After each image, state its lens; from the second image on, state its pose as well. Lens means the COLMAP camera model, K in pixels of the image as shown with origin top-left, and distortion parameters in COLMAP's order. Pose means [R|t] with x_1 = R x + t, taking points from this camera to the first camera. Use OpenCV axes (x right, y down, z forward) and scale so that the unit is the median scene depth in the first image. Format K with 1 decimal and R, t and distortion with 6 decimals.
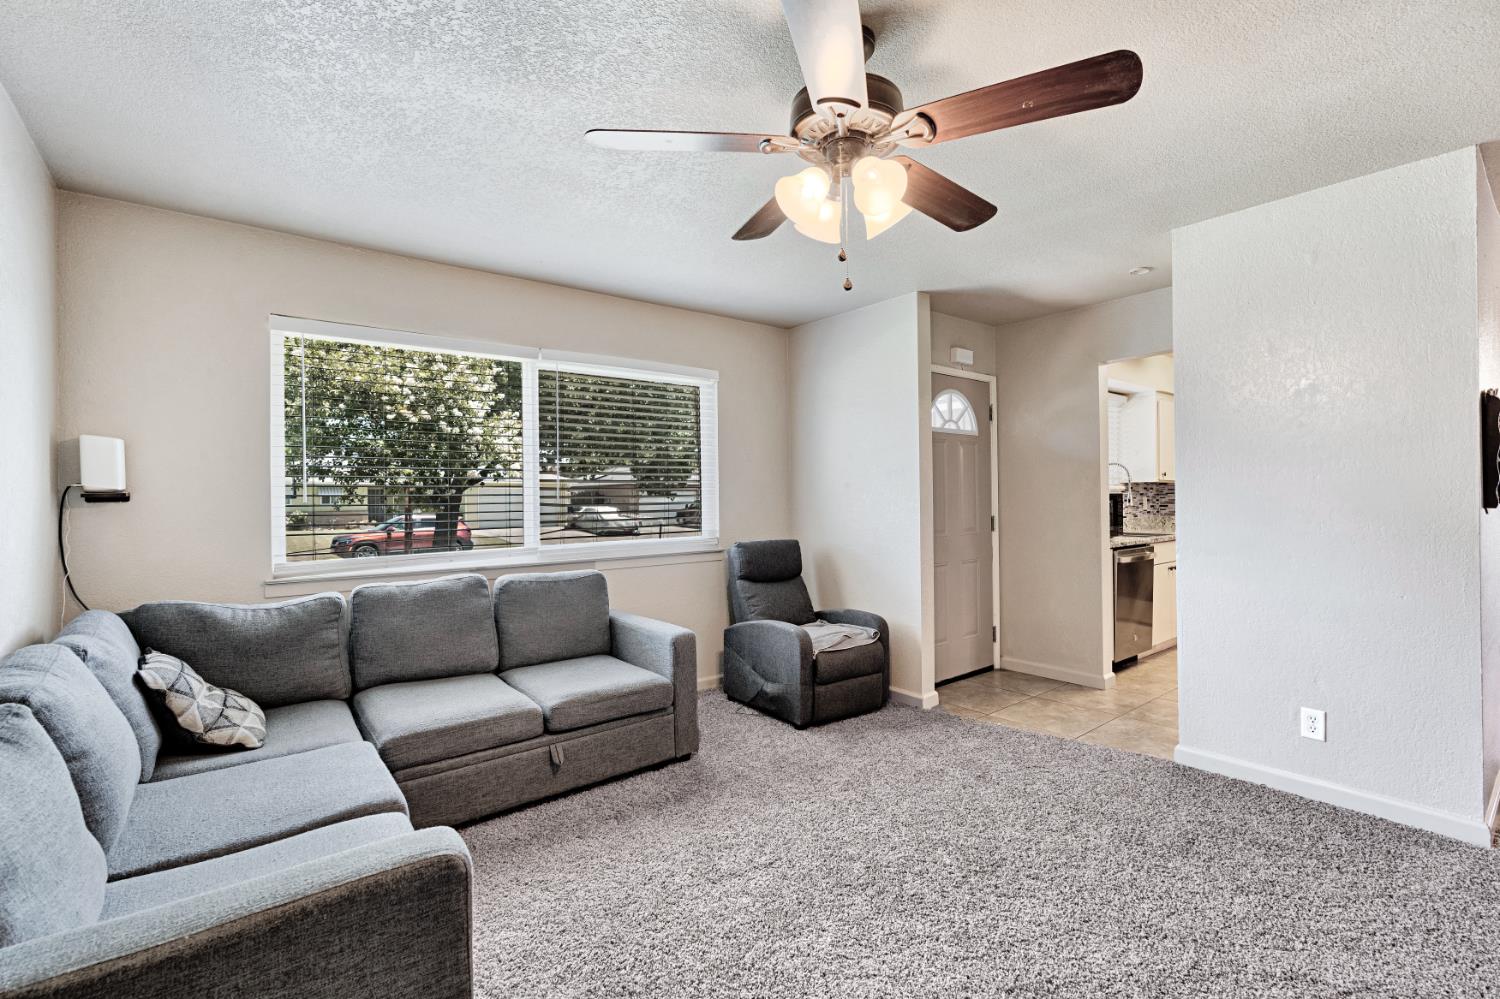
lens RADIAL K [[680.2, 0, 753.7], [0, 680.2, 480.6], [0, 0, 1]] dist [-0.003813, 0.001121]
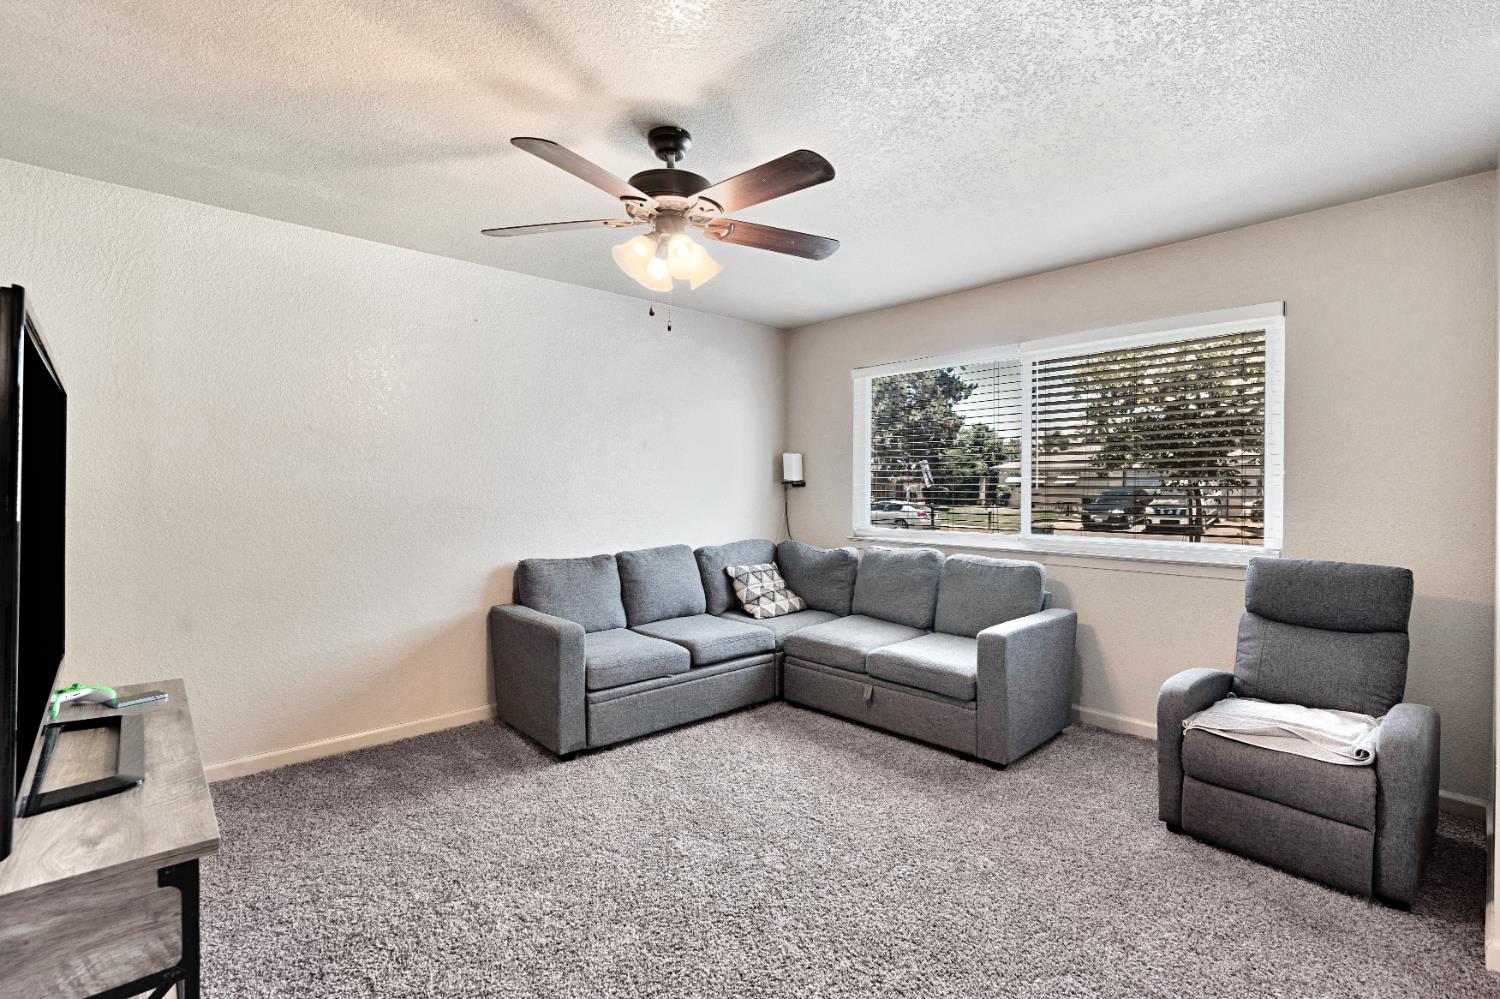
lens RADIAL K [[680.2, 0, 753.7], [0, 680.2, 480.6], [0, 0, 1]] dist [-0.003813, 0.001121]
pose [[0.082500, 0.008150, -0.996558, 0.841972], [0.024225, 0.999655, 0.010181, -0.006412], [0.996297, -0.024981, 0.082275, 0.621355]]
